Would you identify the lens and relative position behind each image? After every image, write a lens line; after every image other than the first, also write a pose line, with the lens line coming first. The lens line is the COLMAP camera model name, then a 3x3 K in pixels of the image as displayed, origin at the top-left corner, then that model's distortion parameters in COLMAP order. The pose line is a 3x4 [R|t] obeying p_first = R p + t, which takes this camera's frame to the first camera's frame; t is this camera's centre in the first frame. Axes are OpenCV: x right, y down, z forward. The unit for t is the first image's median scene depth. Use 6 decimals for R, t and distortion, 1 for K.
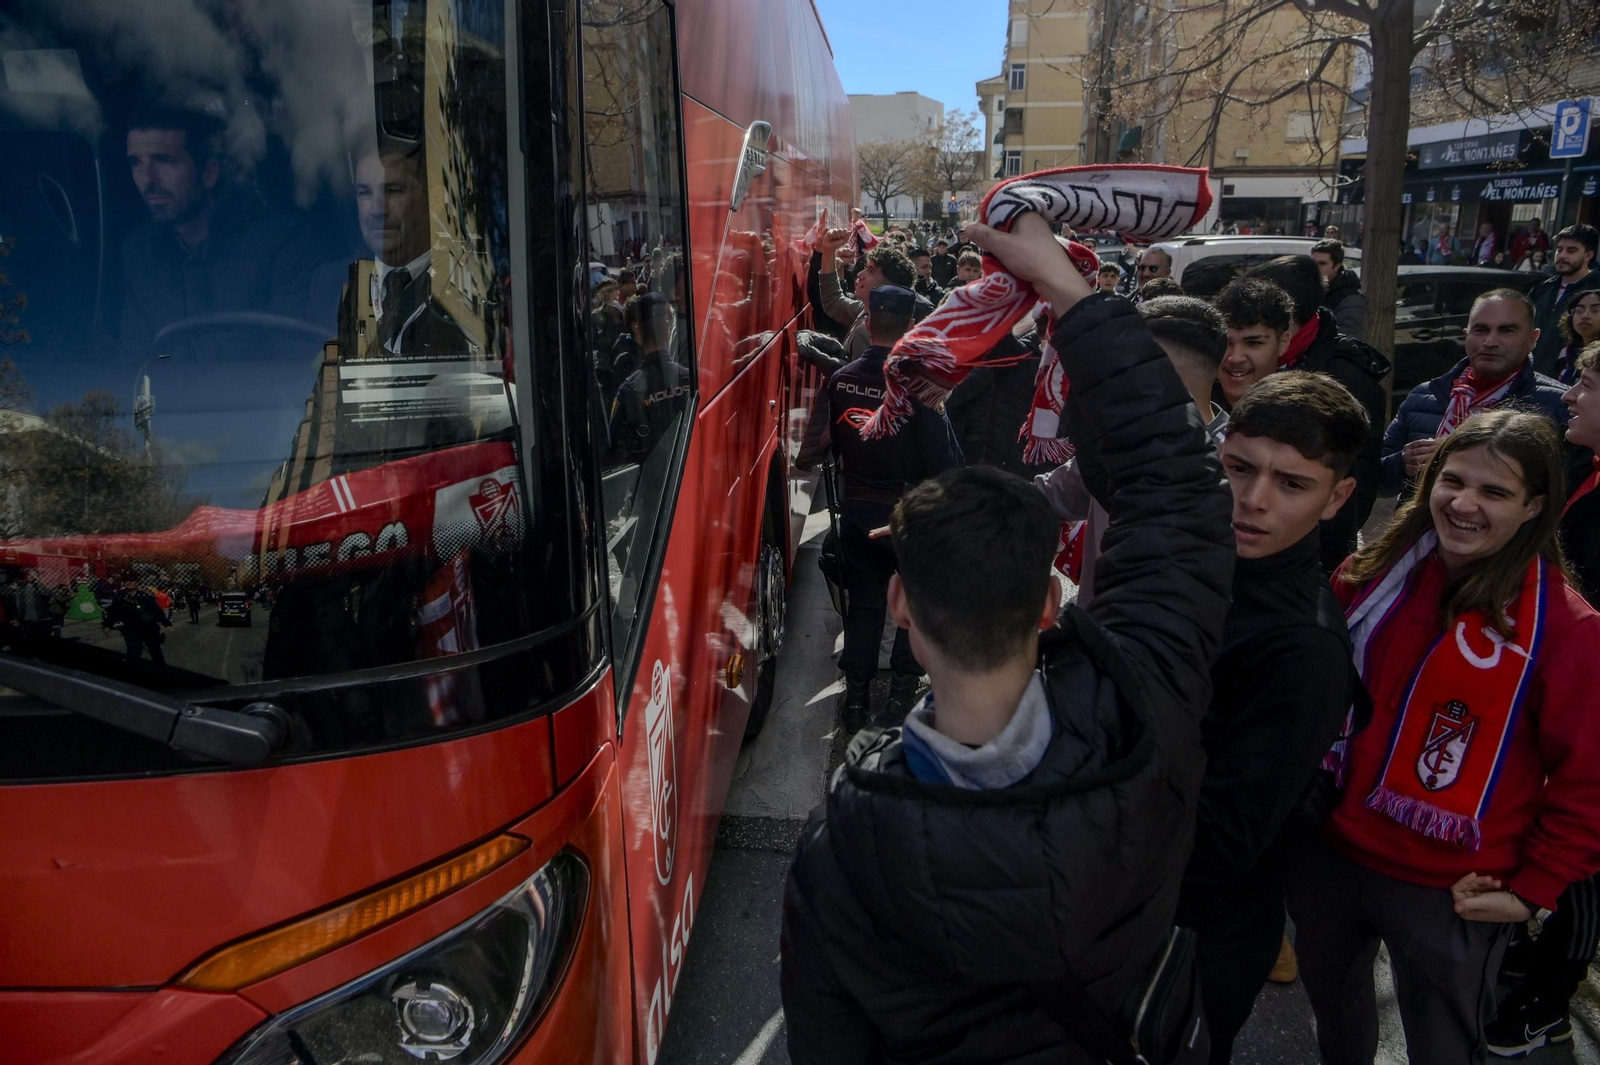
lens RADIAL K [[1136.4, 0, 815.7], [0, 1136.4, 526.4], [0, 0, 1]] dist [-0.008423, -0.010874]
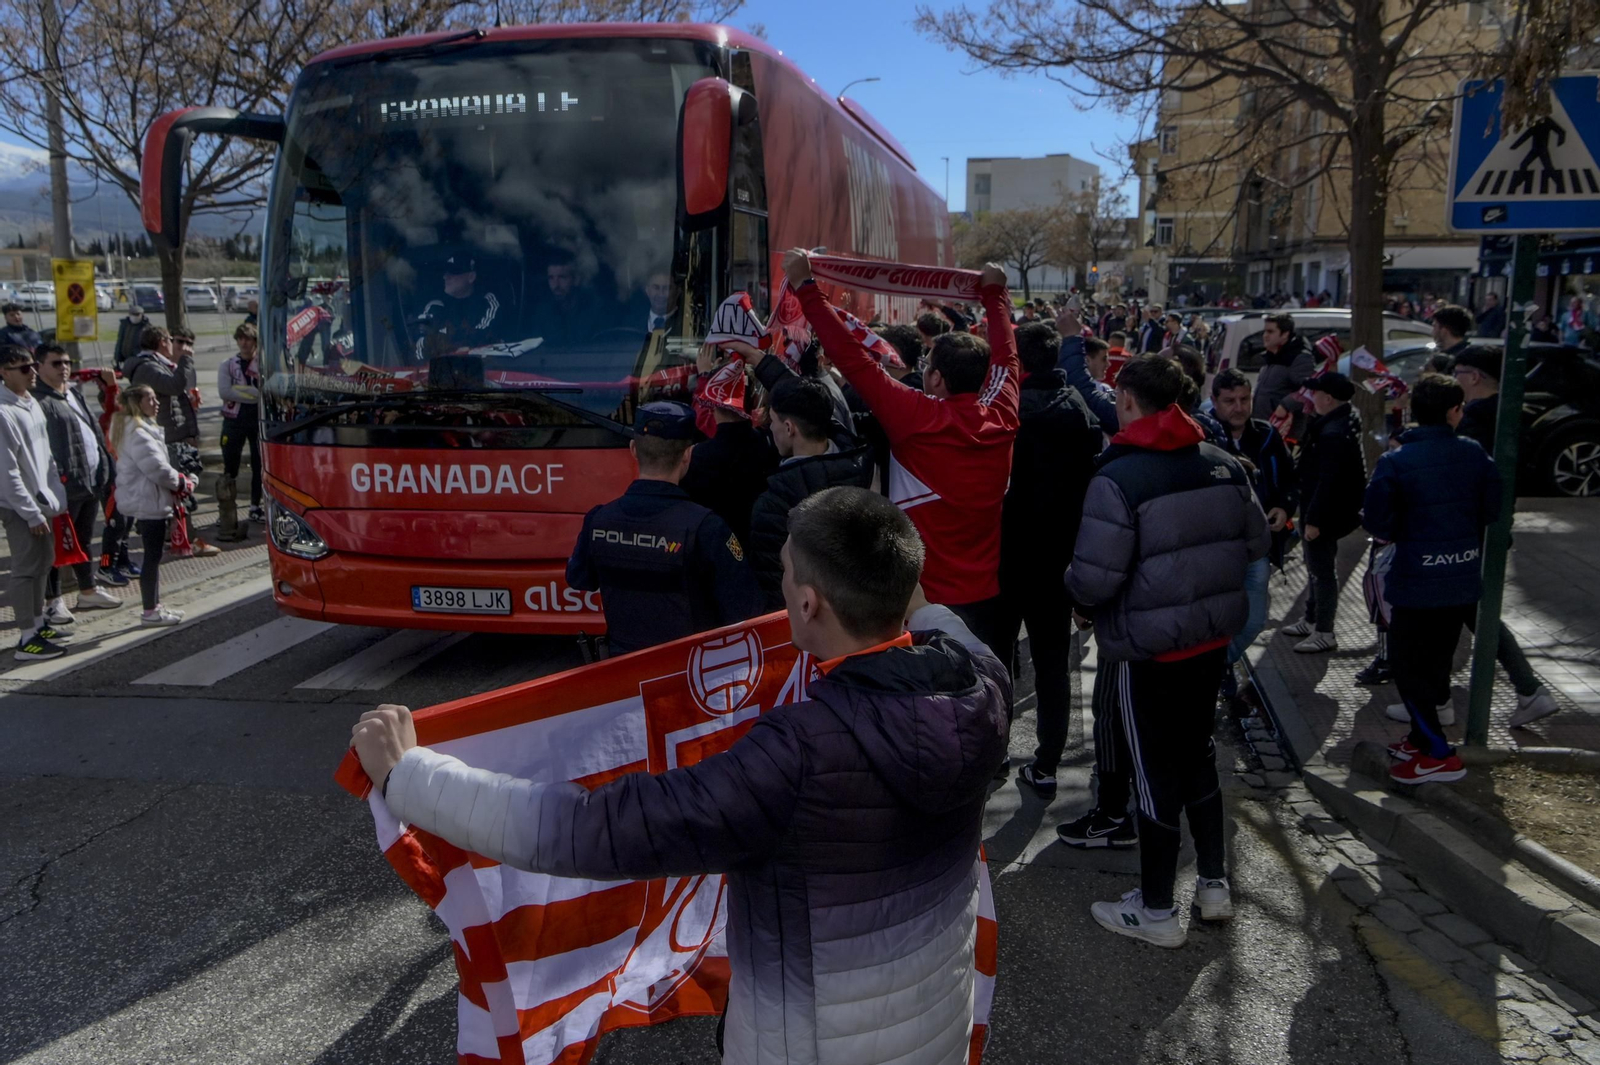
lens RADIAL K [[1280.2, 0, 783.4], [0, 1280.2, 516.9], [0, 0, 1]] dist [0.001726, -0.051356]
pose [[0.991238, 0.021908, -0.130262, 0.015823], [-0.033414, 0.995664, -0.086813, 0.024263], [0.127795, 0.090405, 0.987672, -0.092918]]
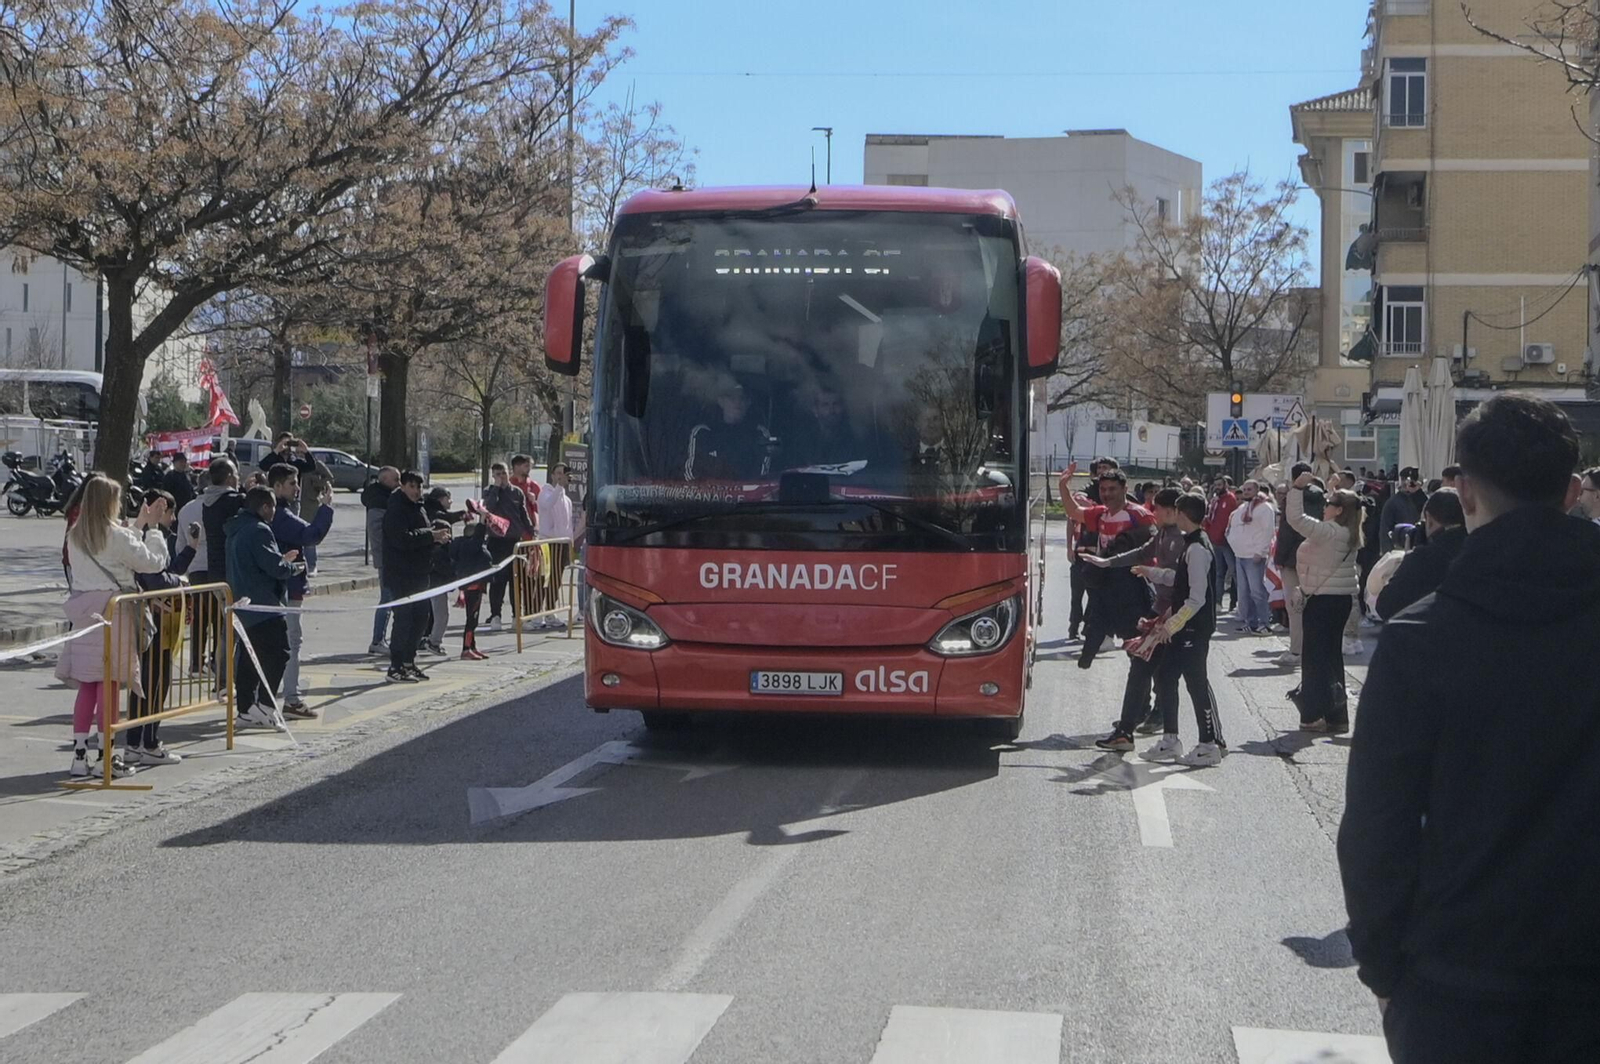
lens RADIAL K [[4204.1, 0, 800.0], [0, 4204.1, 532.0], [0, 0, 1]] dist [-1.236183, -0.358040]
pose [[0.999508, 0.030777, 0.006118, -0.037796], [-0.028331, 0.968922, -0.245739, 0.128205], [-0.013491, 0.245444, 0.969317, -0.455431]]
